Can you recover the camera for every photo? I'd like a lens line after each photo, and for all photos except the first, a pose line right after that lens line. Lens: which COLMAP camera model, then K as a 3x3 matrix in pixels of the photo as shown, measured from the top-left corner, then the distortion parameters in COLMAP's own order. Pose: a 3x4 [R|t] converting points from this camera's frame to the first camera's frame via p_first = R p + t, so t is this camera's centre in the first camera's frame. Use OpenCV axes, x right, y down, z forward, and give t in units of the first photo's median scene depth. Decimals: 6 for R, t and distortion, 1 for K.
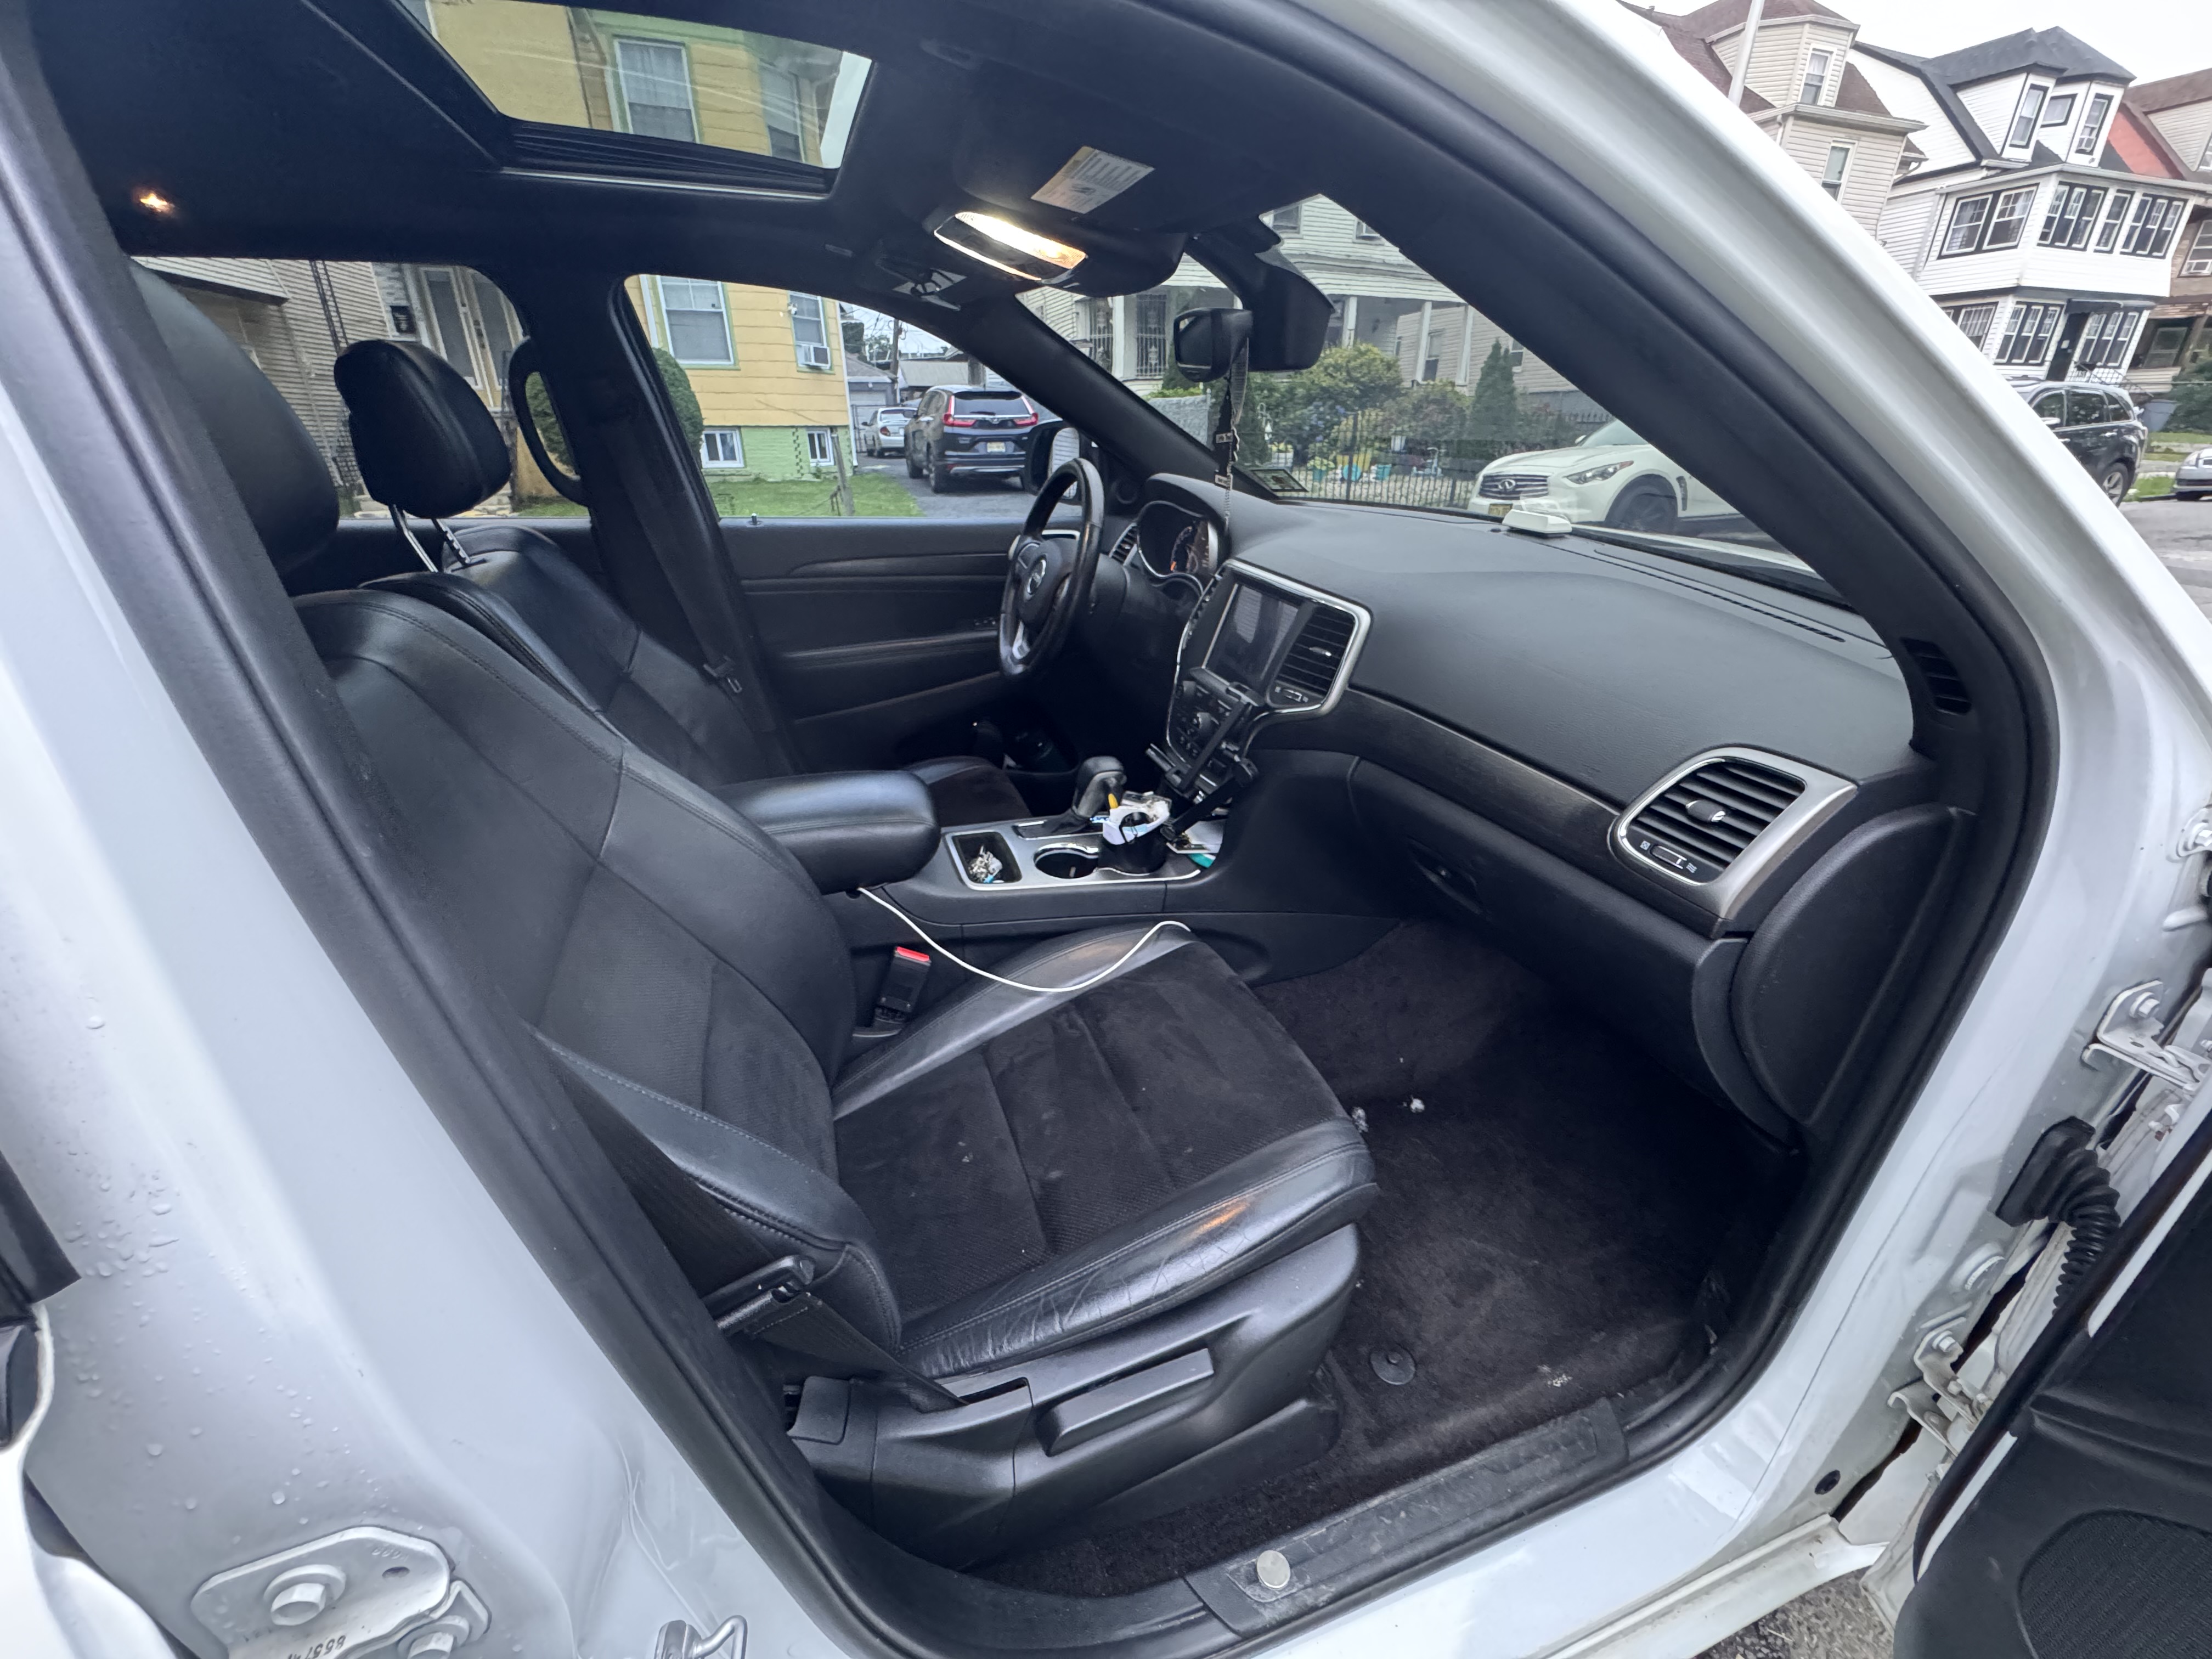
lens RADIAL K [[885.4, 0, 1095.8], [0, 885.4, 828.5], [0, 0, 1]] dist [-0.006435, -0.001156]
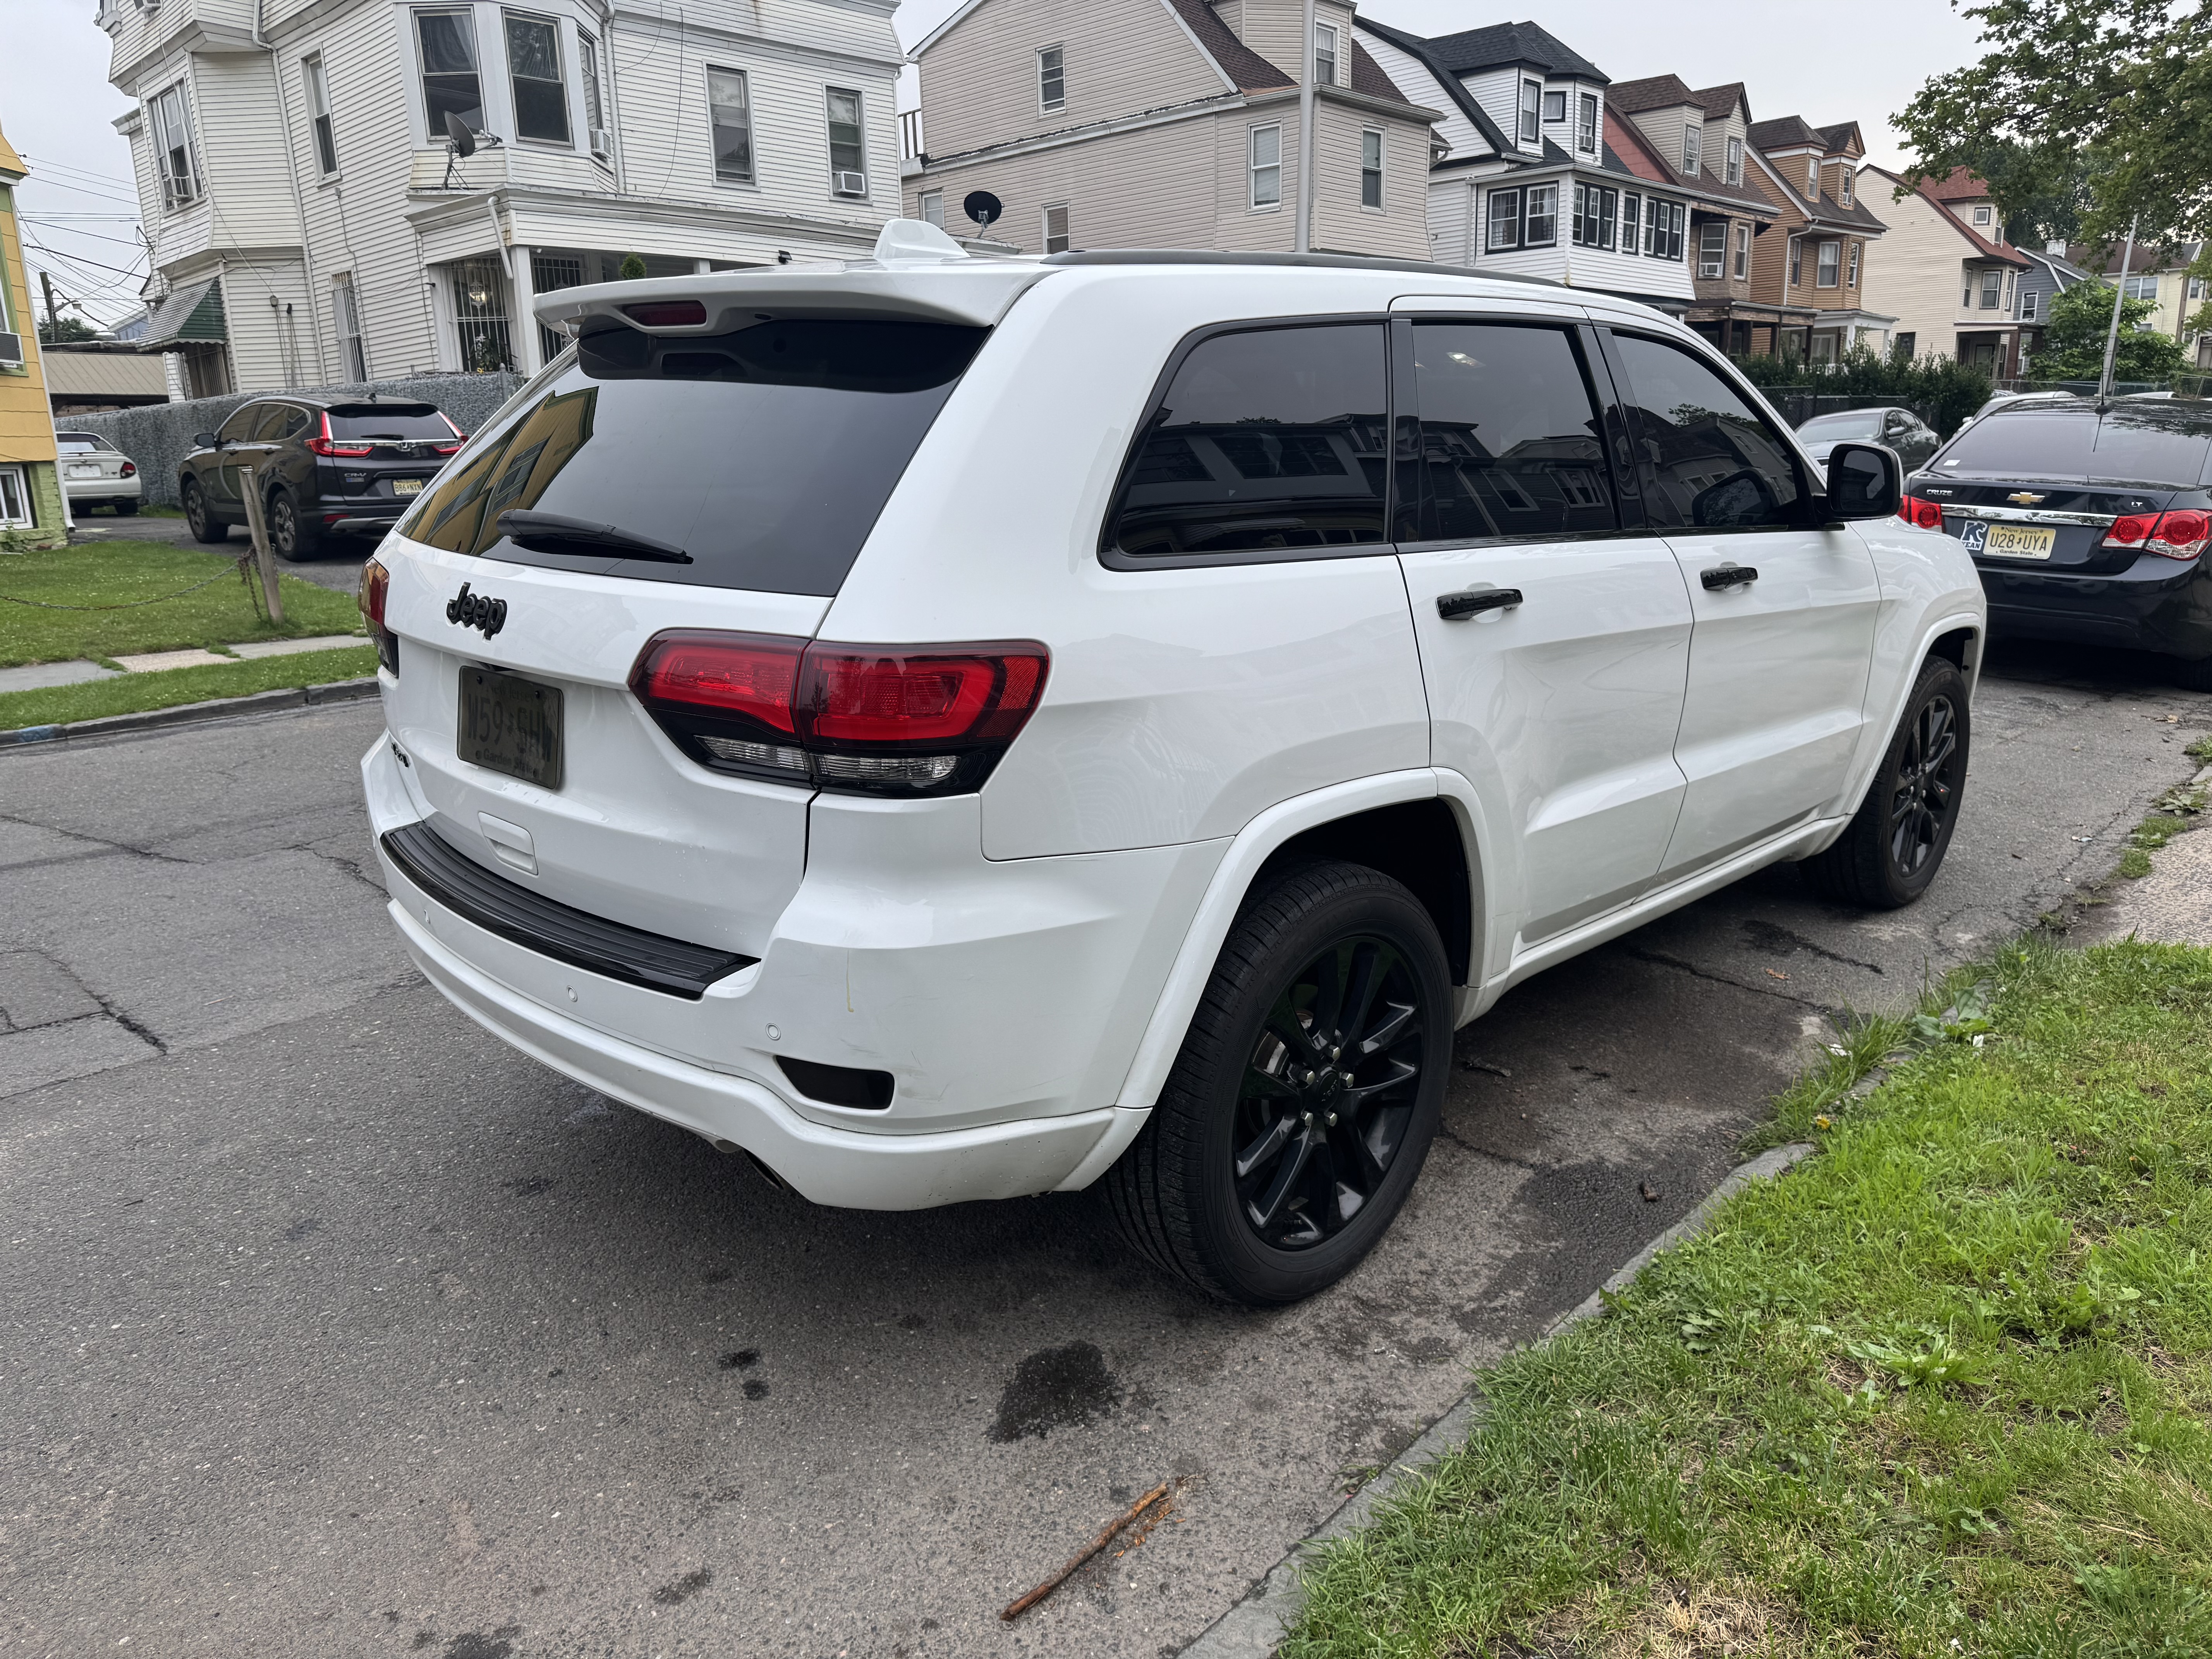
lens RADIAL K [[1582.2, 0, 1113.1], [0, 1582.2, 831.1], [0, 0, 1]] dist [-0.009564, -0.011419]
pose [[0.885867, -0.121227, 0.447821, -0.124205], [0.204519, 0.968448, -0.142411, 0.041546], [-0.416427, 0.217745, 0.882709, -0.089036]]
